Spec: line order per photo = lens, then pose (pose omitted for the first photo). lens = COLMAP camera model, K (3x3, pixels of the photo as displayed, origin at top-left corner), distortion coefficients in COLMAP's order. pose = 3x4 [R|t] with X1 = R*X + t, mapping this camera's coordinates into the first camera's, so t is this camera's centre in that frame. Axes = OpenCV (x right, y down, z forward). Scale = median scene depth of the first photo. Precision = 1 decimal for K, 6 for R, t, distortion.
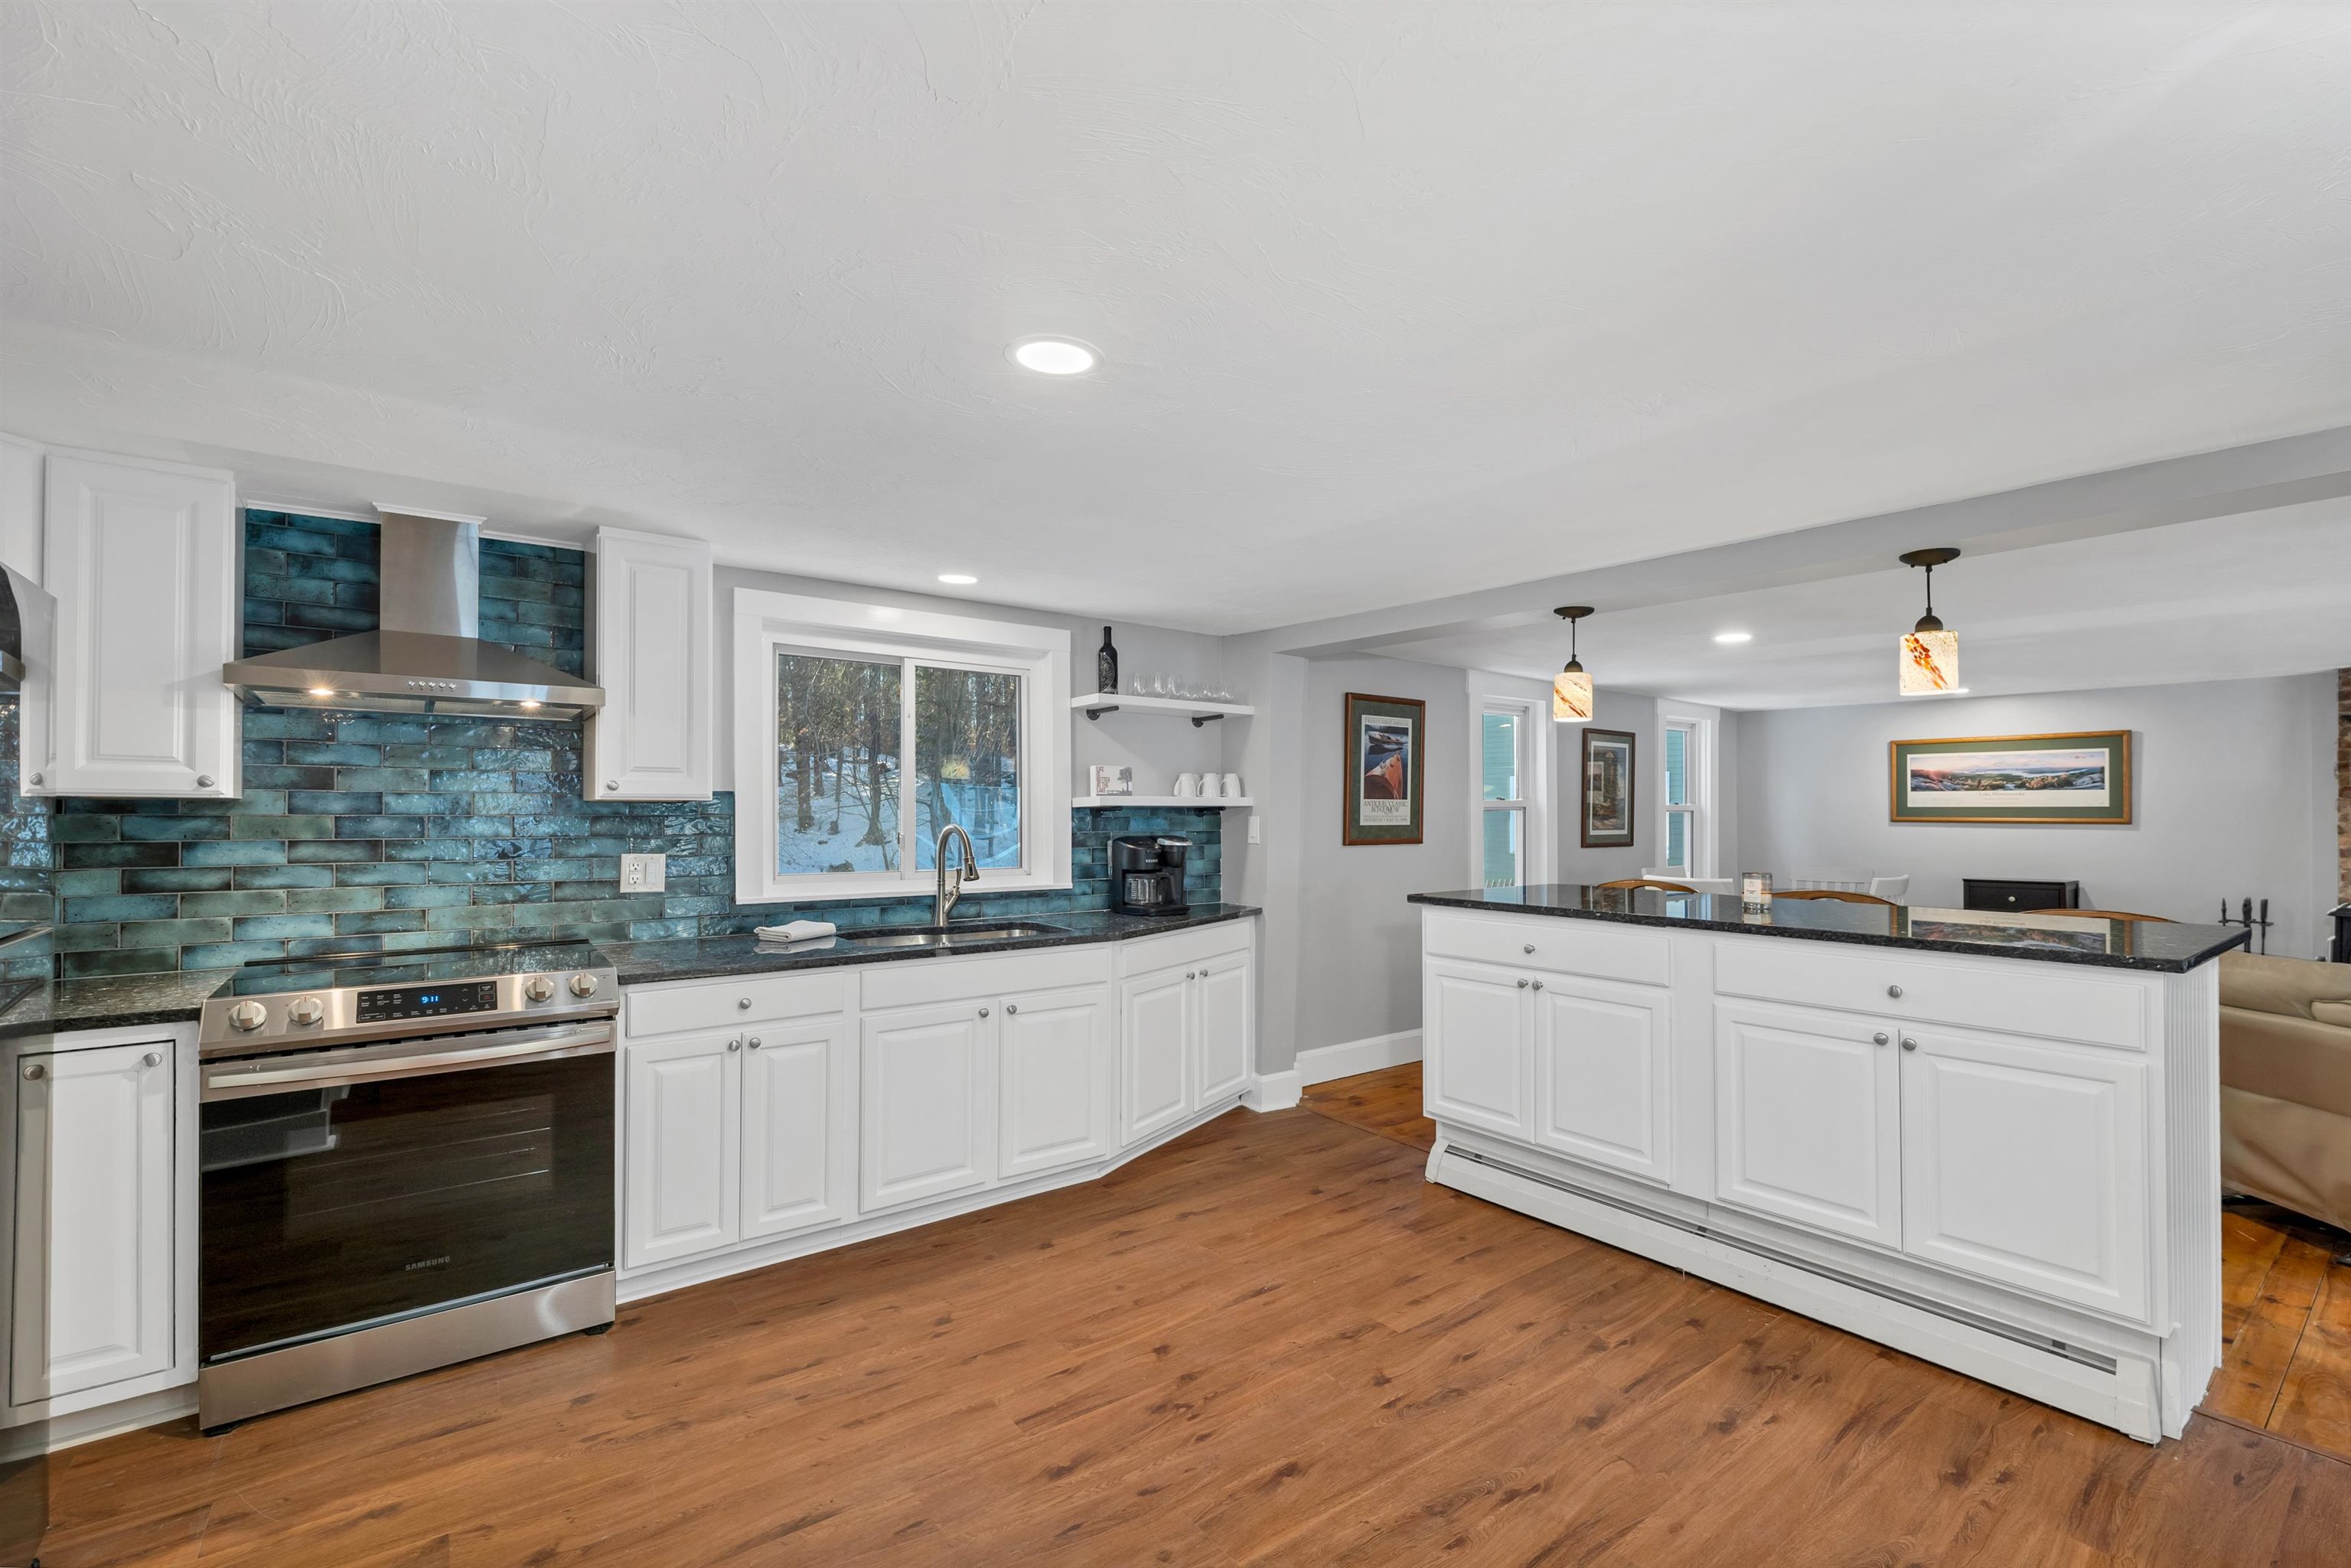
lens RADIAL K [[994.6, 0, 1177.0], [0, 994.6, 803.0], [0, 0, 1]] dist [-0.003933, -0.000272]
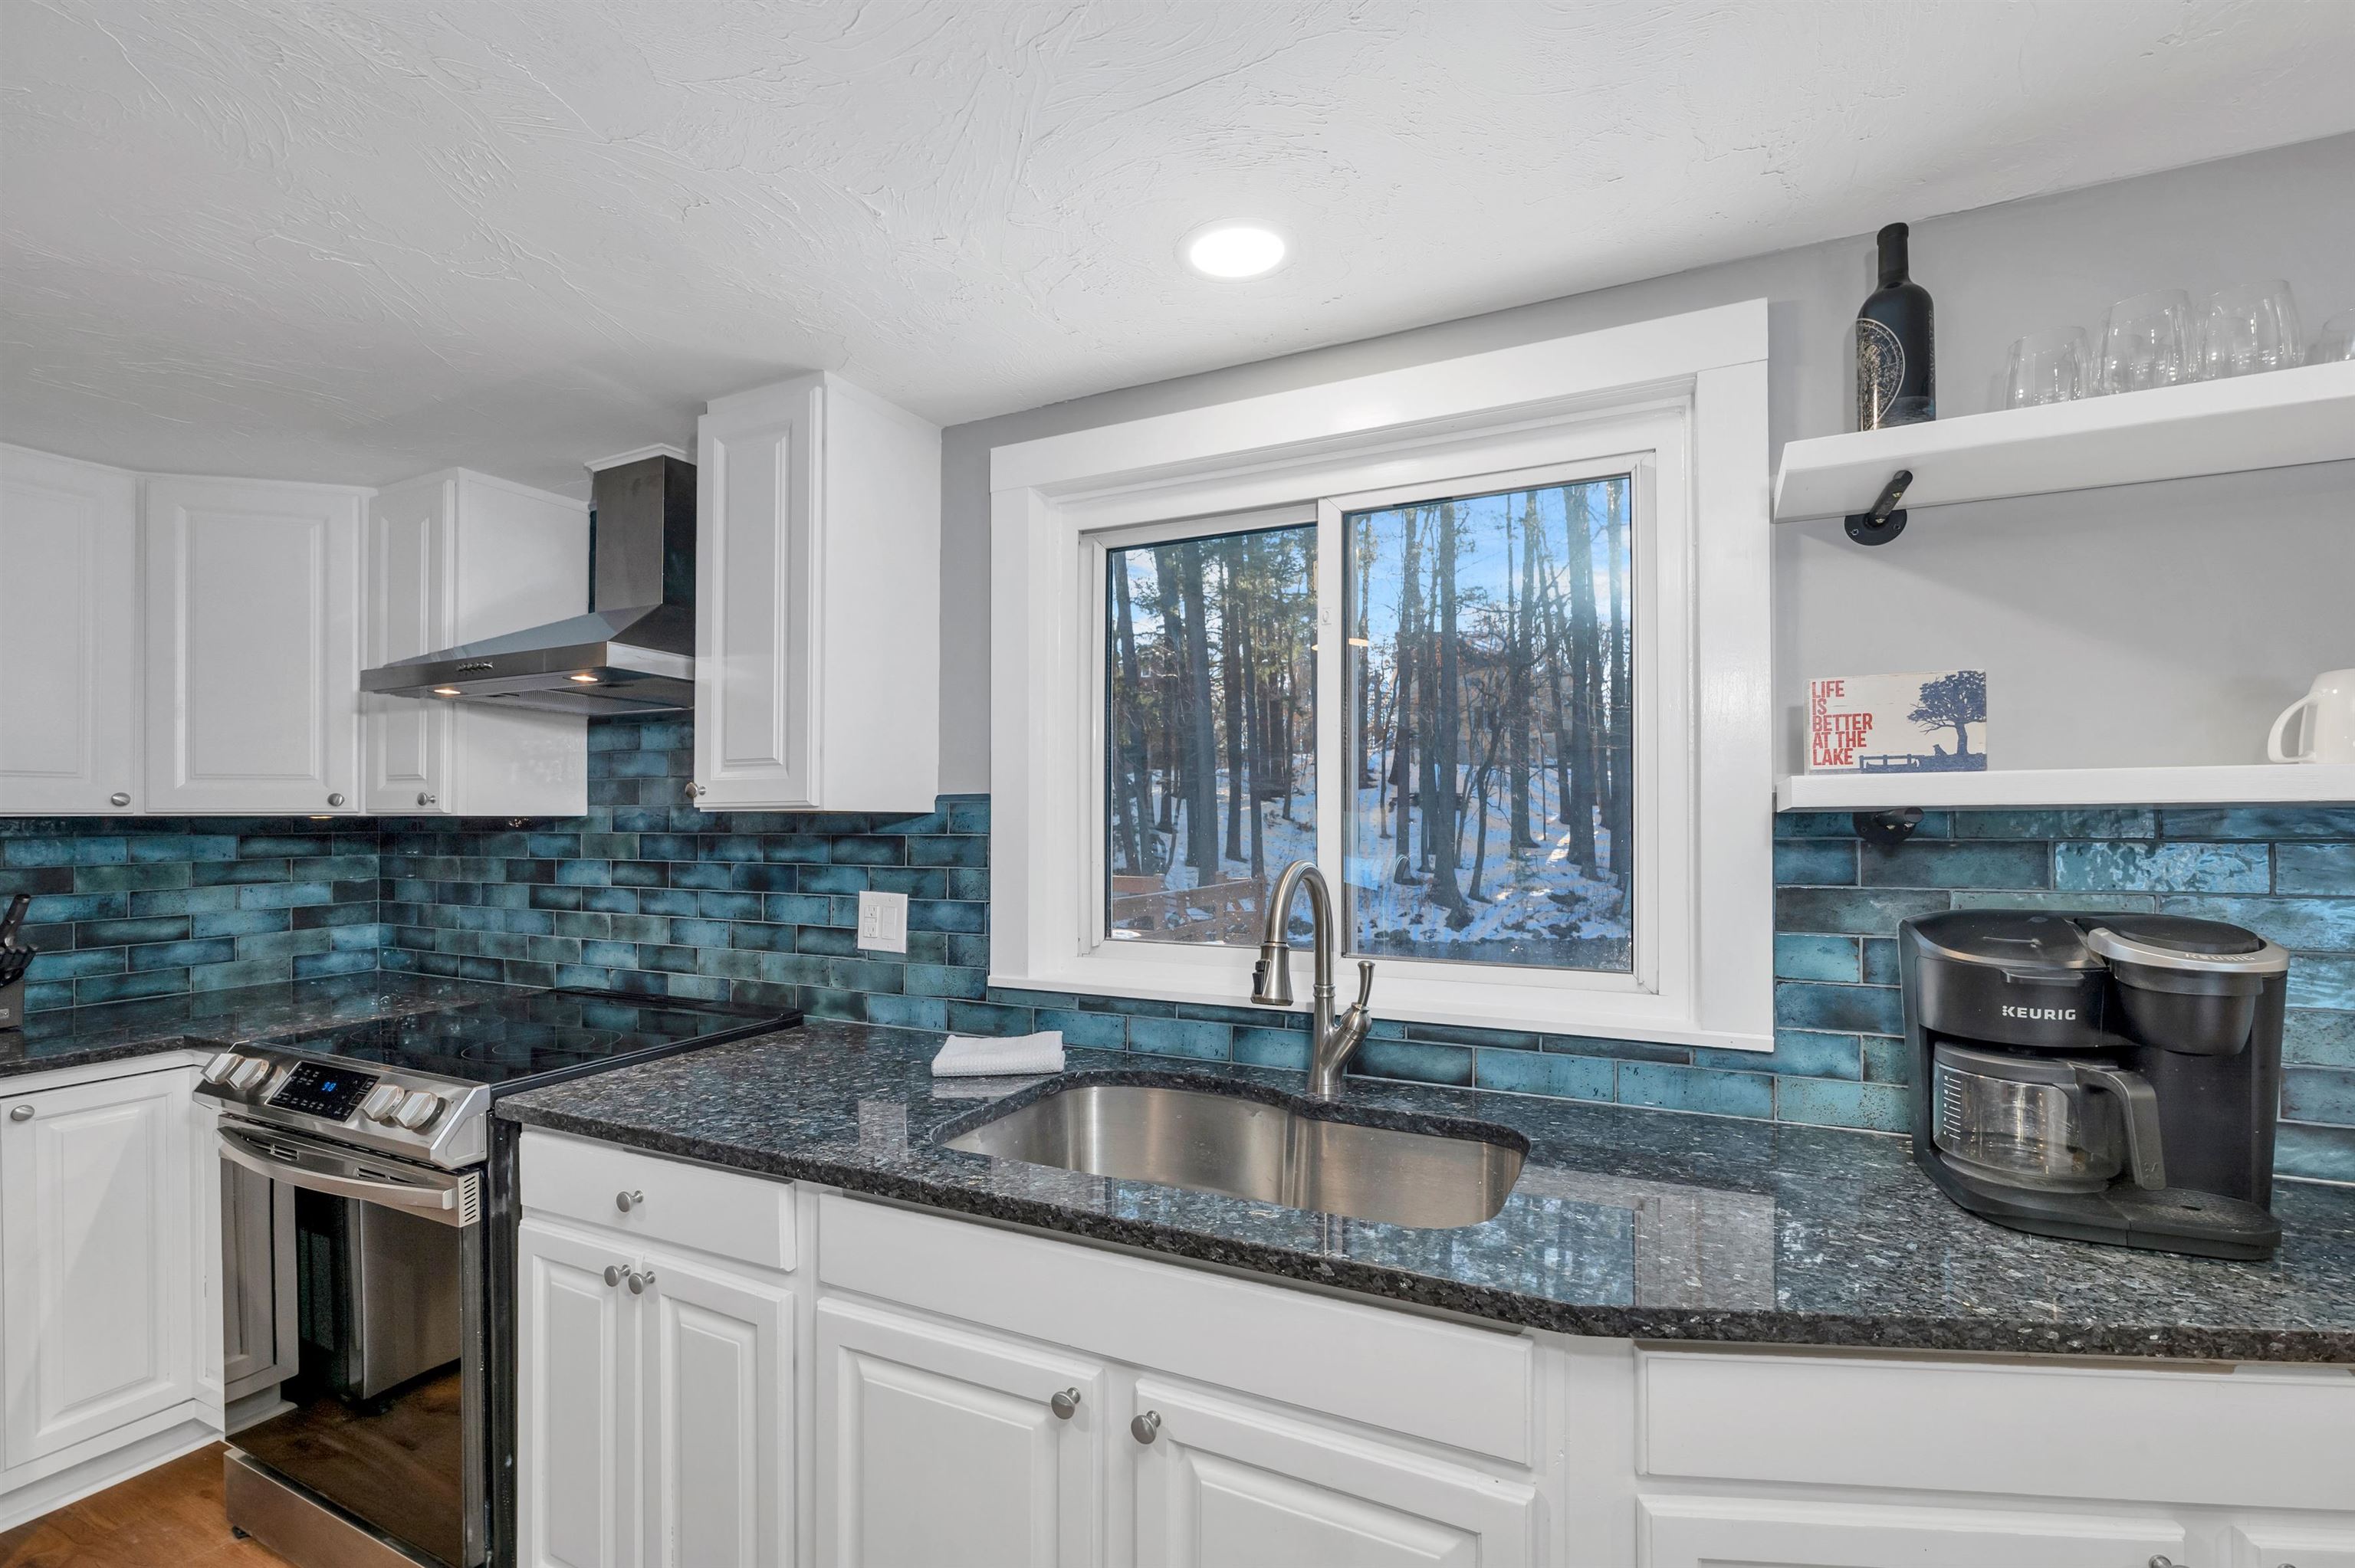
lens RADIAL K [[996.2, 0, 1155.0], [0, 996.2, 816.5], [0, 0, 1]] dist [-0.003933, -0.000272]
pose [[0.447436, -0.005948, -0.894296, 0.115510], [0.015197, 0.999884, 0.000953, 0.002365], [0.894187, -0.014017, 0.447475, 0.736695]]
